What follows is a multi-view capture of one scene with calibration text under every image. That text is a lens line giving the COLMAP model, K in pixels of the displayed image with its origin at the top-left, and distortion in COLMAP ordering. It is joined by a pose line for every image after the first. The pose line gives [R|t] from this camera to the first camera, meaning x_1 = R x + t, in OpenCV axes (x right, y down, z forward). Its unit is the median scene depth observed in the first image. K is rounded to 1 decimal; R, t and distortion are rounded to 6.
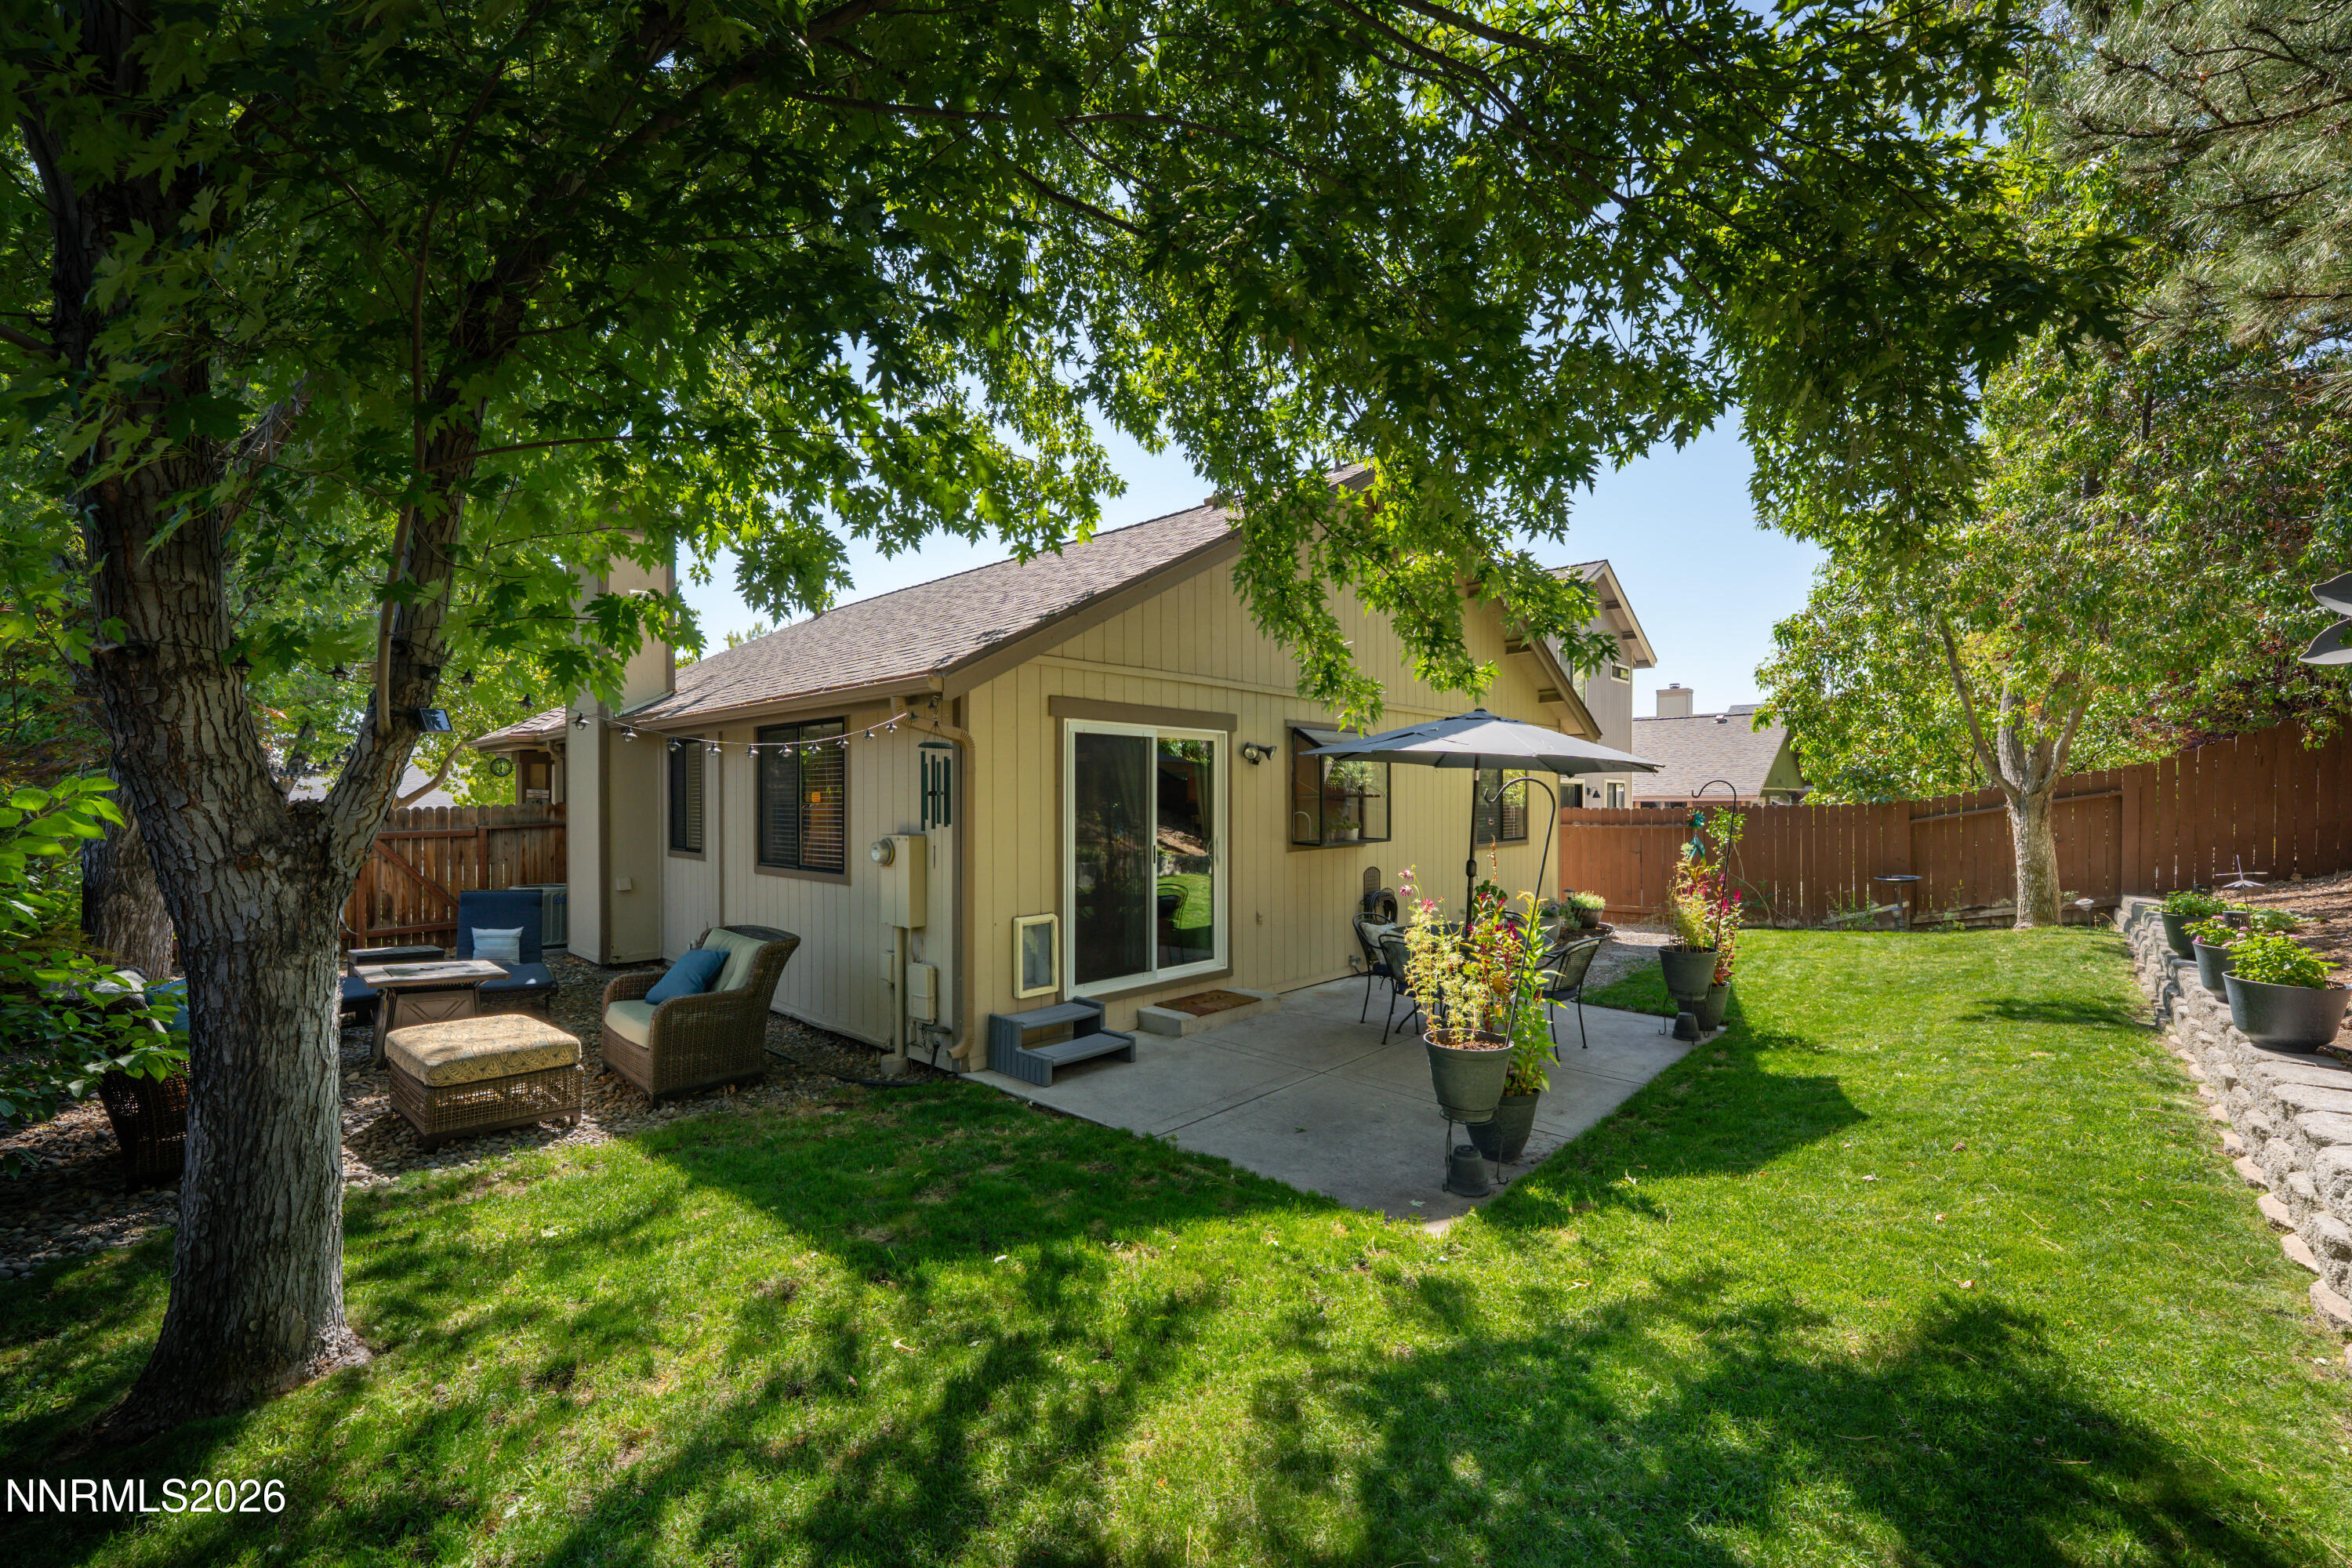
lens RADIAL K [[946.5, 0, 1171.7], [0, 946.5, 800.3], [0, 0, 1]] dist [-0.024122, 0.000322]
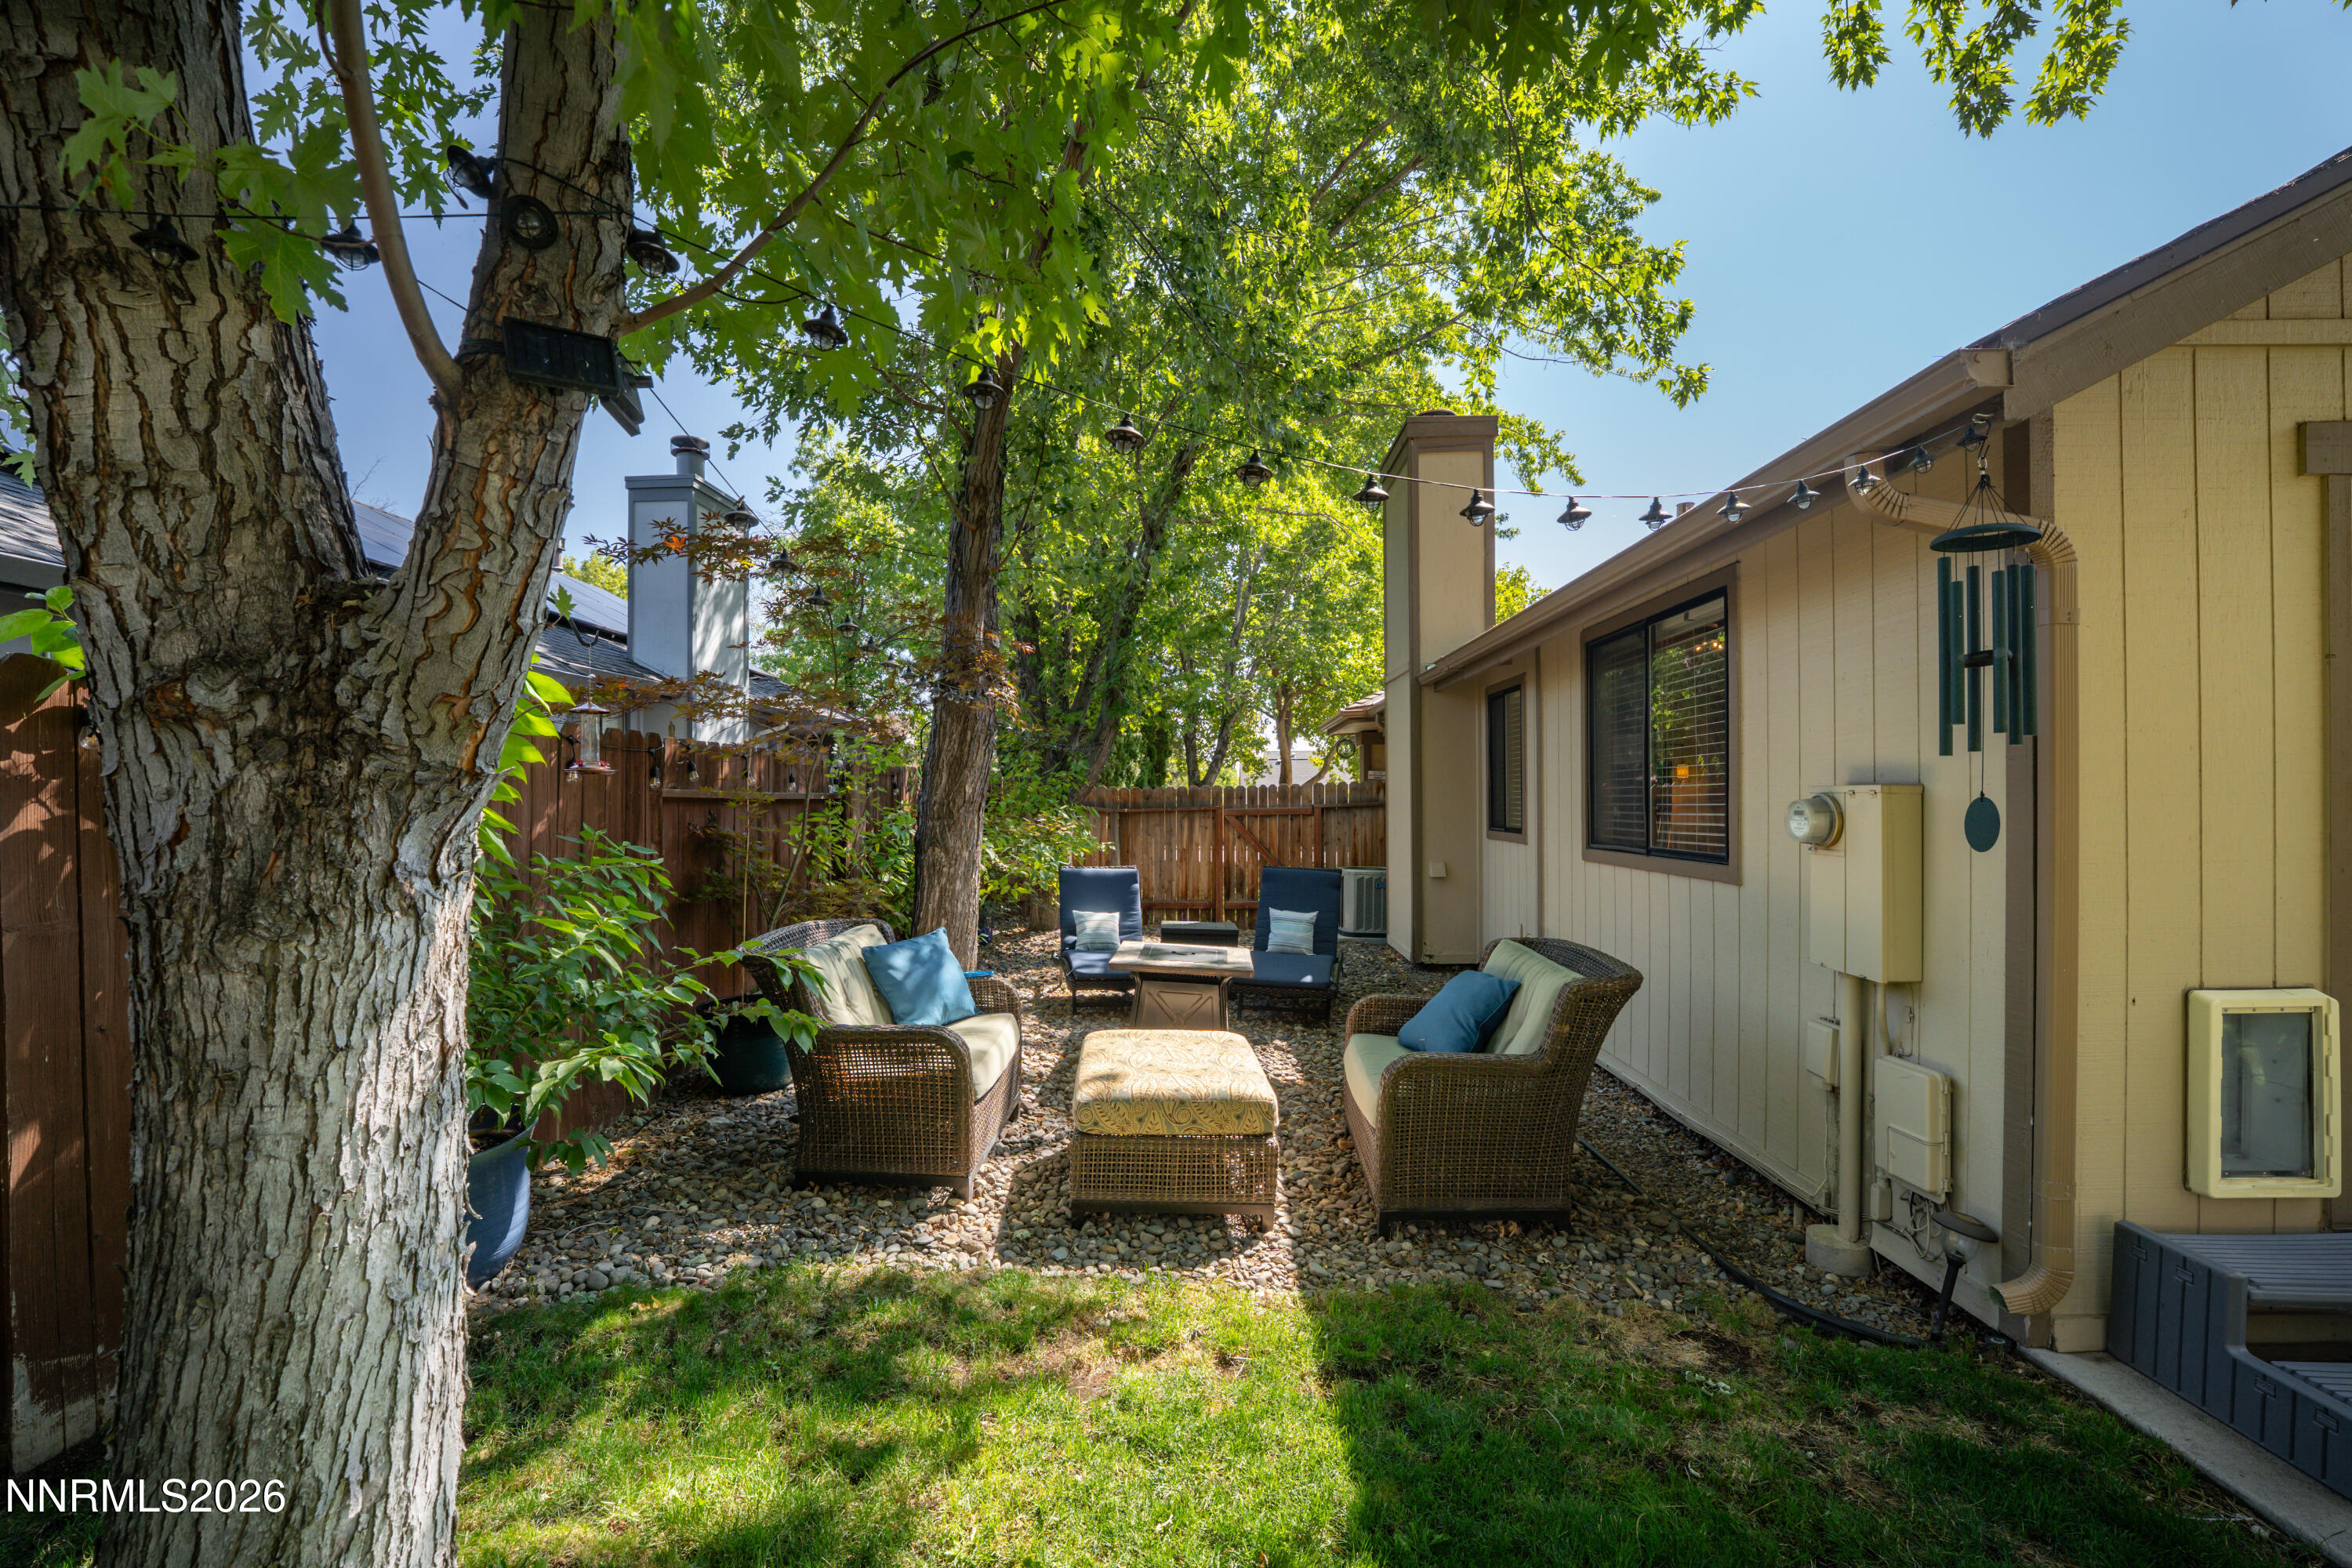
lens RADIAL K [[946.5, 0, 1171.7], [0, 946.5, 800.3], [0, 0, 1]] dist [-0.024122, 0.000322]
pose [[0.649987, -0.003773, -0.759936, -0.160629], [0.003257, 0.999992, -0.002179, 0.046462], [0.759938, -0.001059, 0.649995, 0.448288]]
